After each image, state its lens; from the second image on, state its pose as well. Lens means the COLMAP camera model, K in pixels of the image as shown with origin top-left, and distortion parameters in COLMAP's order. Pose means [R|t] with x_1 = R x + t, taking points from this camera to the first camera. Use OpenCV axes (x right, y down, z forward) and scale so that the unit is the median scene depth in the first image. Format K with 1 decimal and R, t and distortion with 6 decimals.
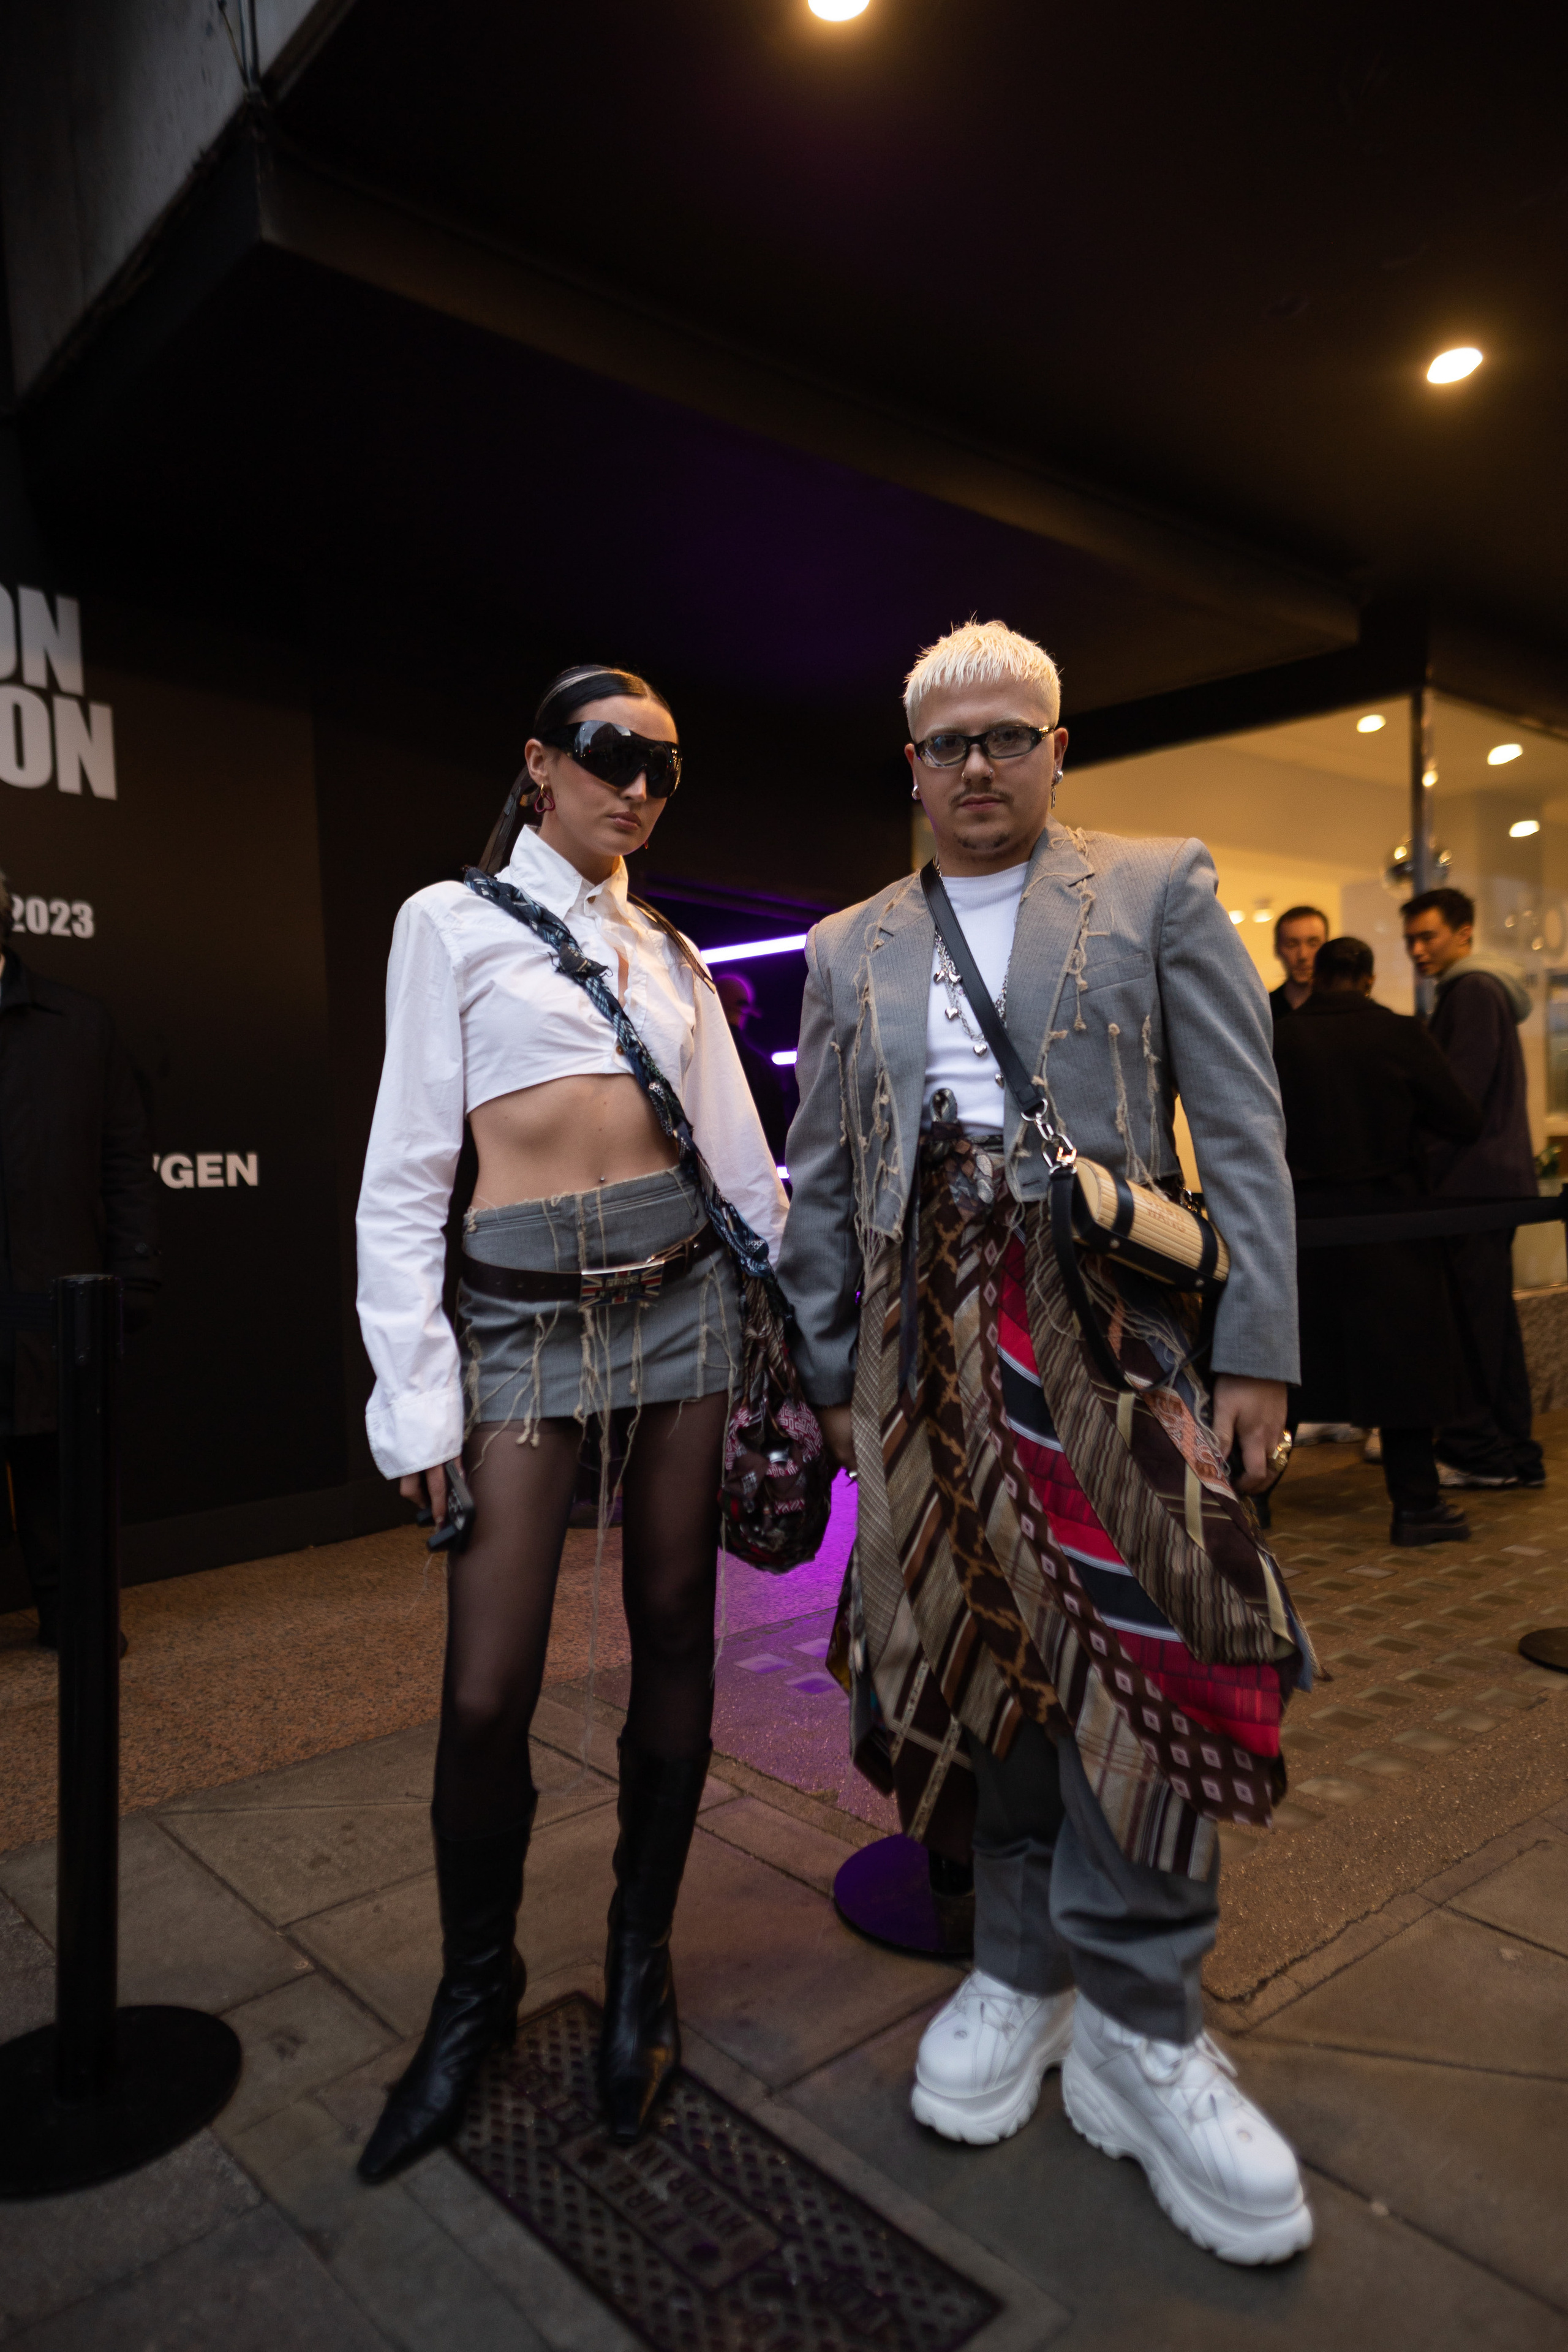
lens RADIAL K [[1587.6, 0, 784.1], [0, 1587.6, 1189.9], [0, 0, 1]] dist [0.114469, -0.024268]
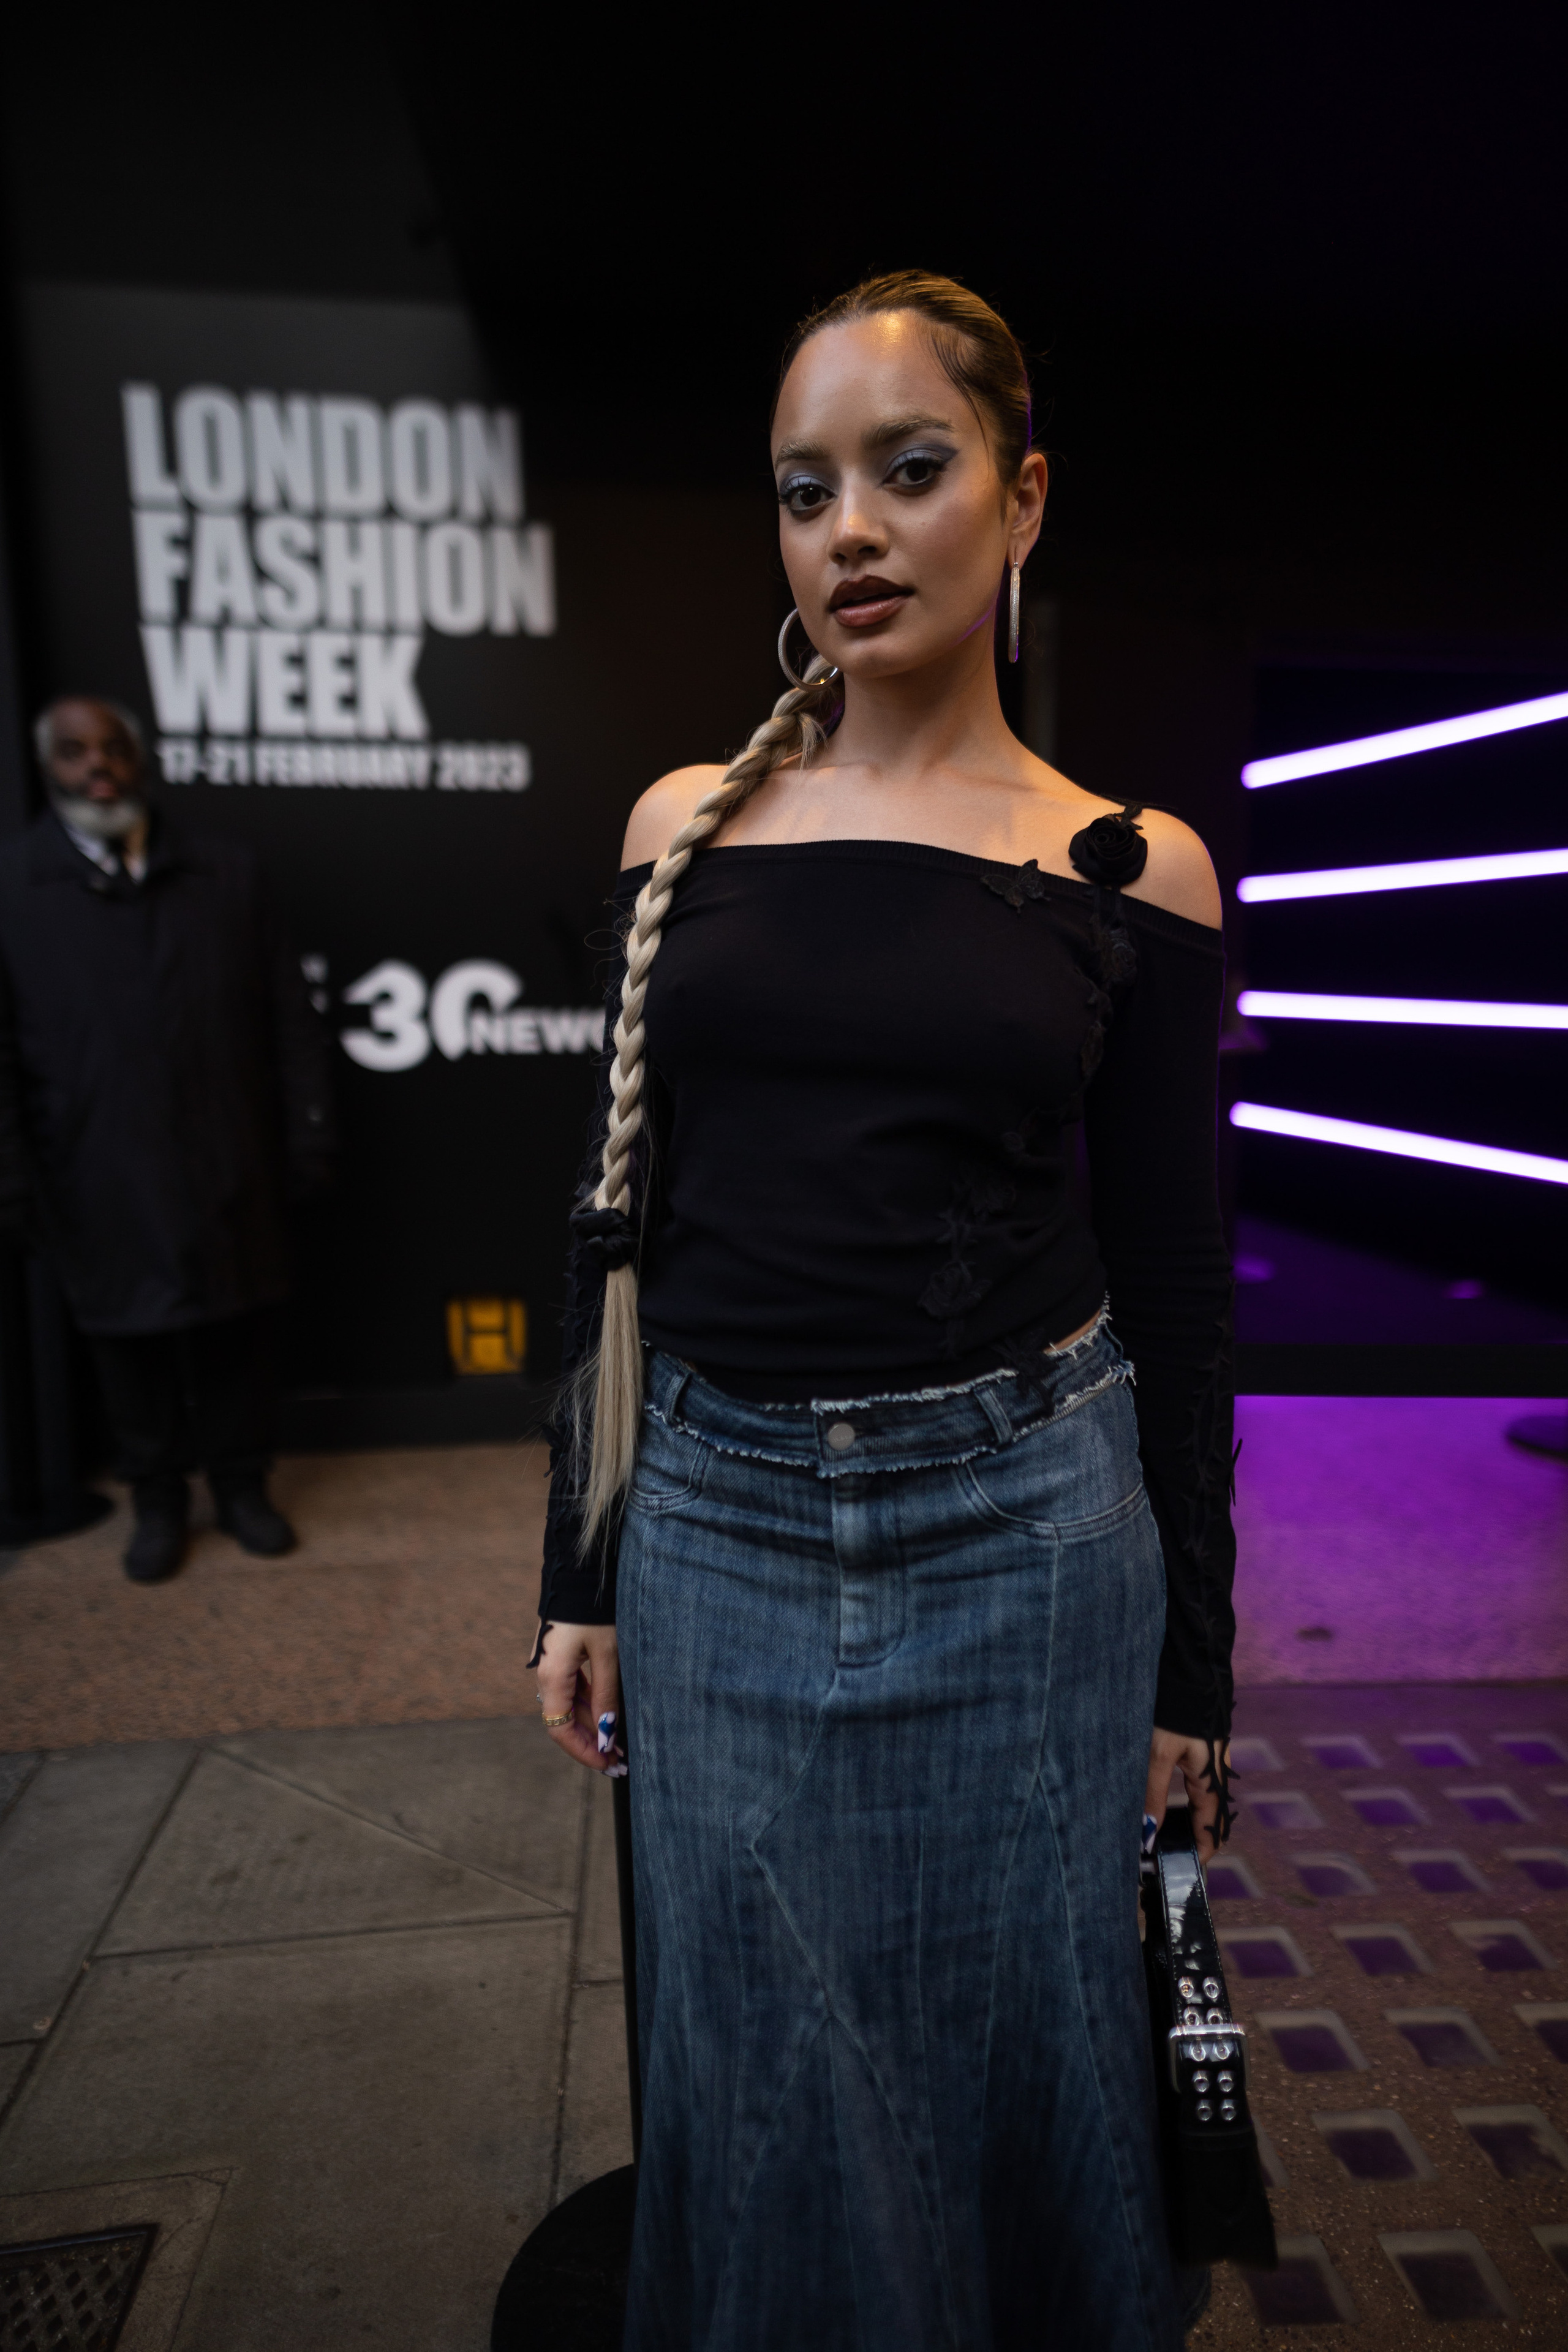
lens RADIAL K [[1587.6, 0, 783.1], [0, 1587.6, 1177.0], [0, 0, 1]] dist [0.114469, -0.024268]
pose [[0.805350, 0.108462, -0.582792, 0.433764], [-0.027819, 0.988951, 0.145608, -0.108460], [0.592146, -0.101053, 0.799470, 0.480899]]
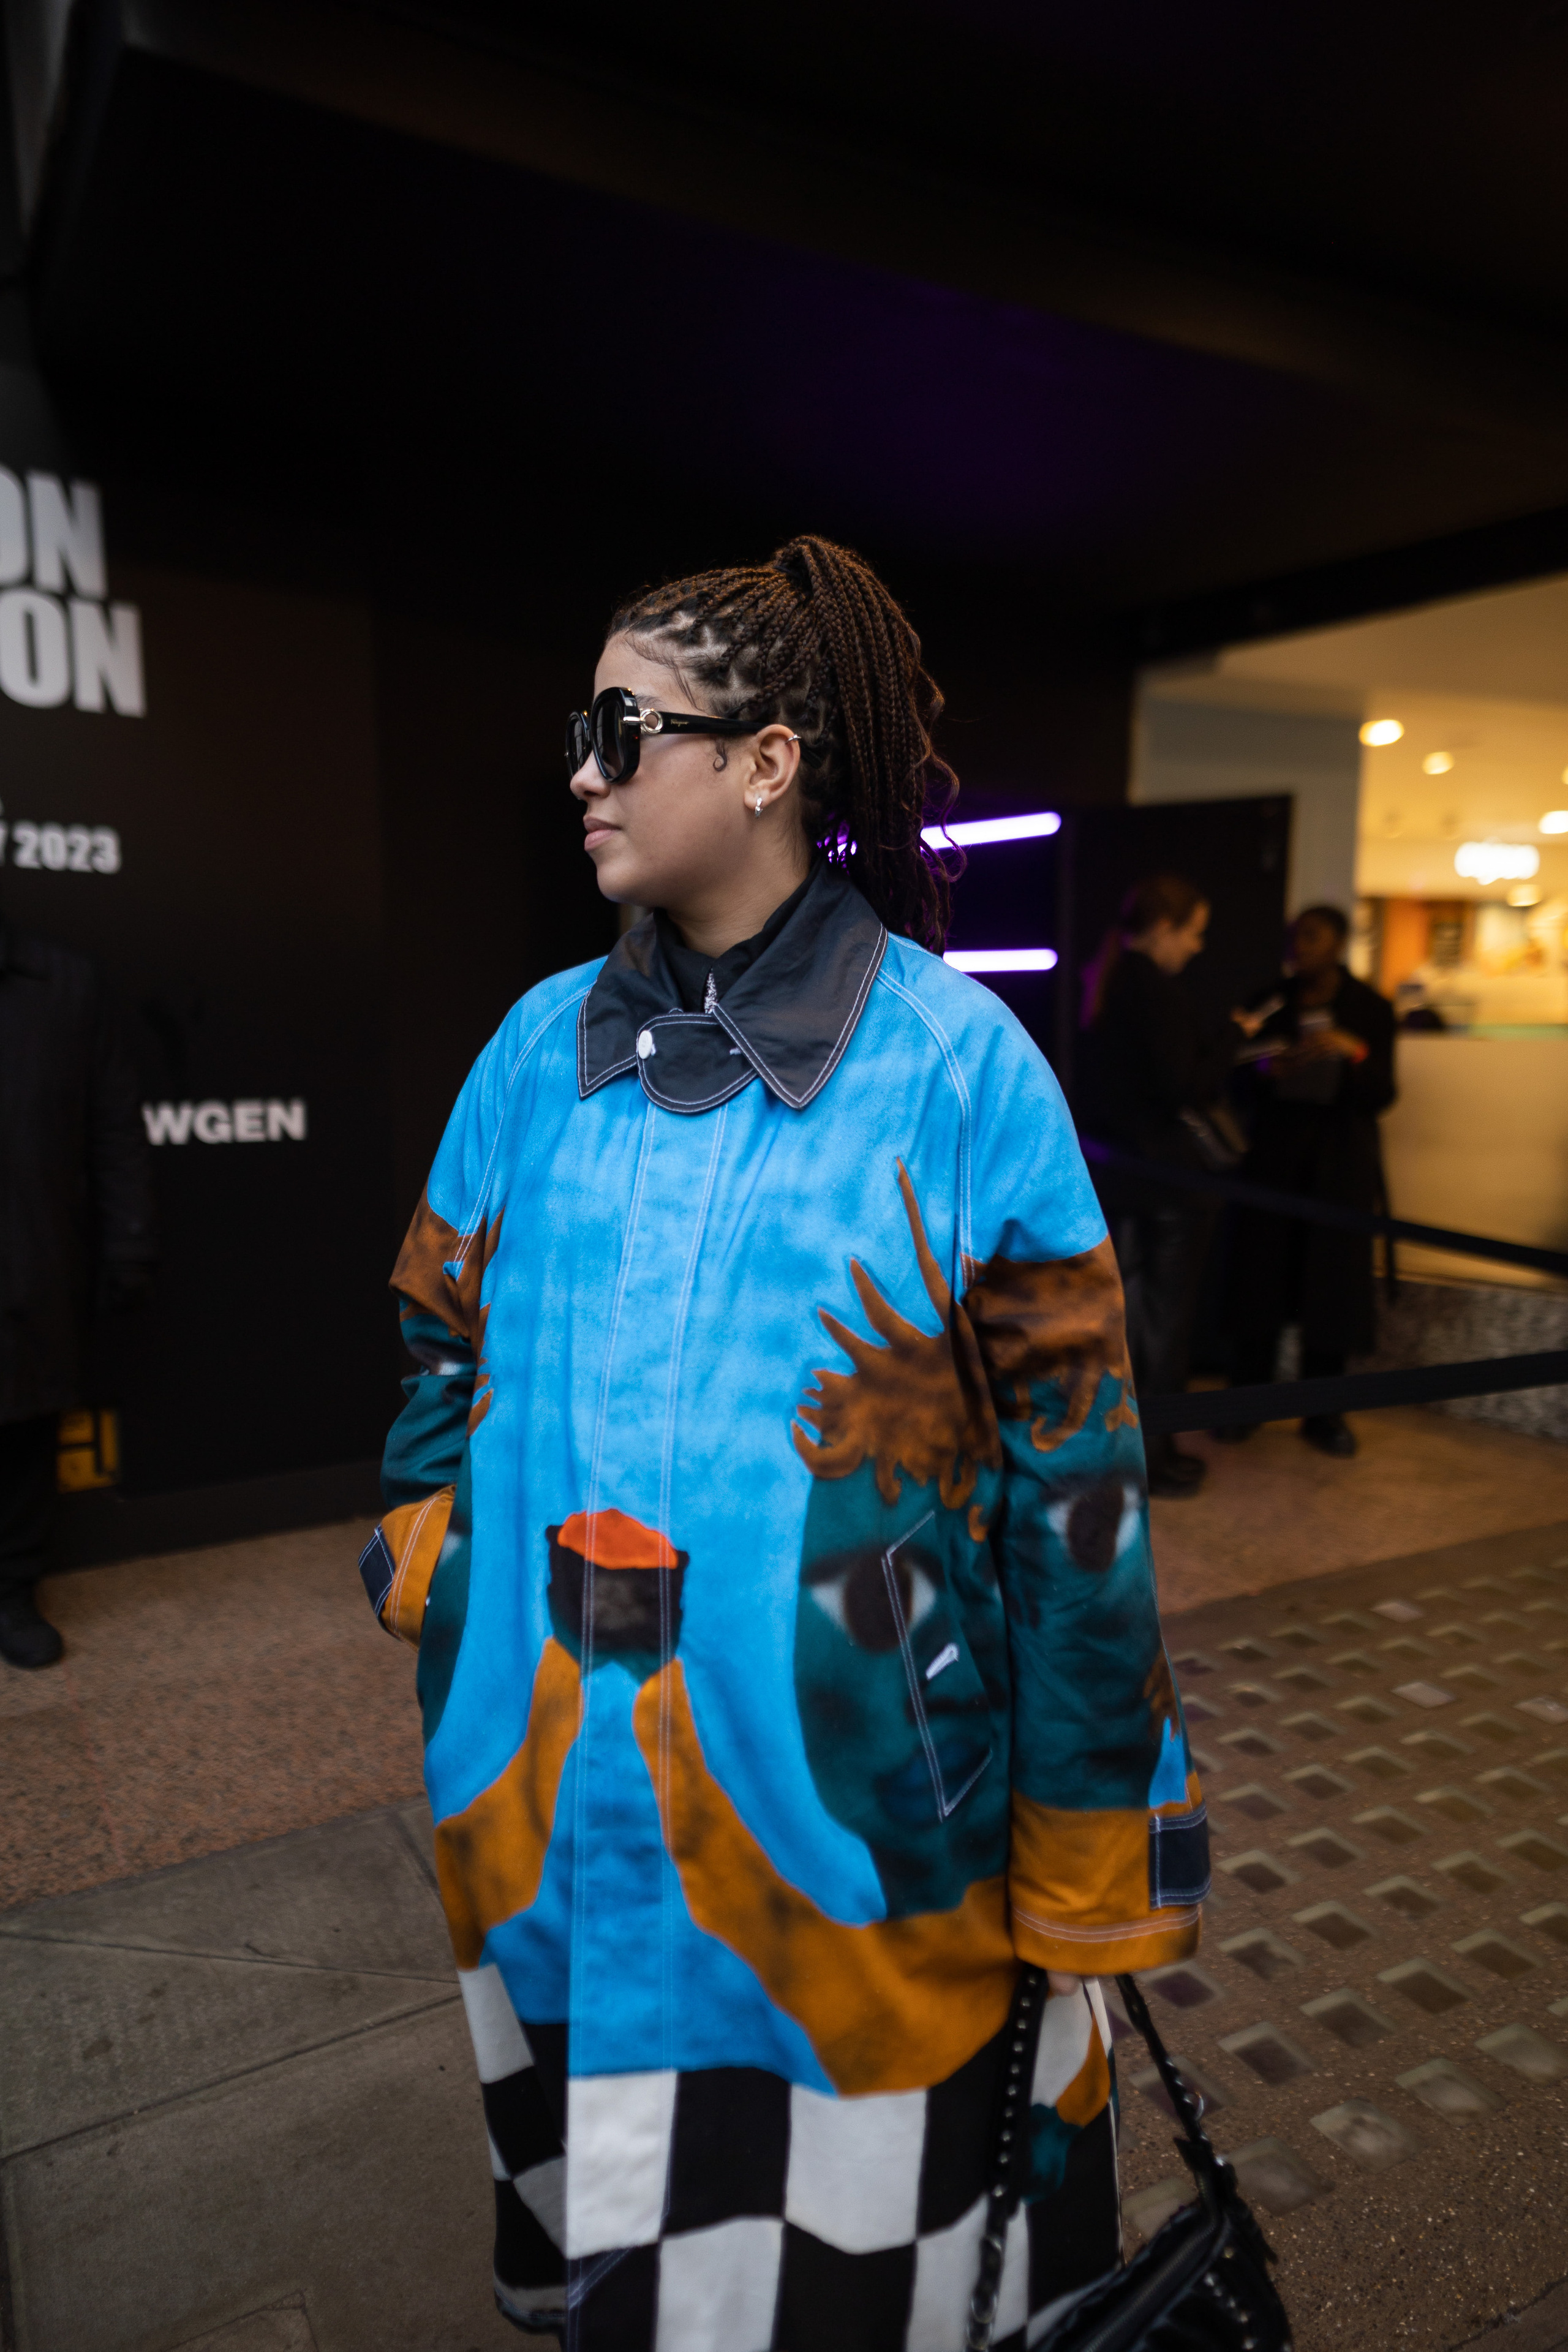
lens RADIAL K [[1587.6, 0, 781.0], [0, 1587.6, 1182.6], [0, 0, 1]] dist [0.114469, -0.024268]
pose [[0.979422, 0.060820, -0.192441, 0.203827], [-0.040151, 0.993171, 0.109540, -0.149865], [0.197789, -0.099559, 0.975176, 0.251514]]
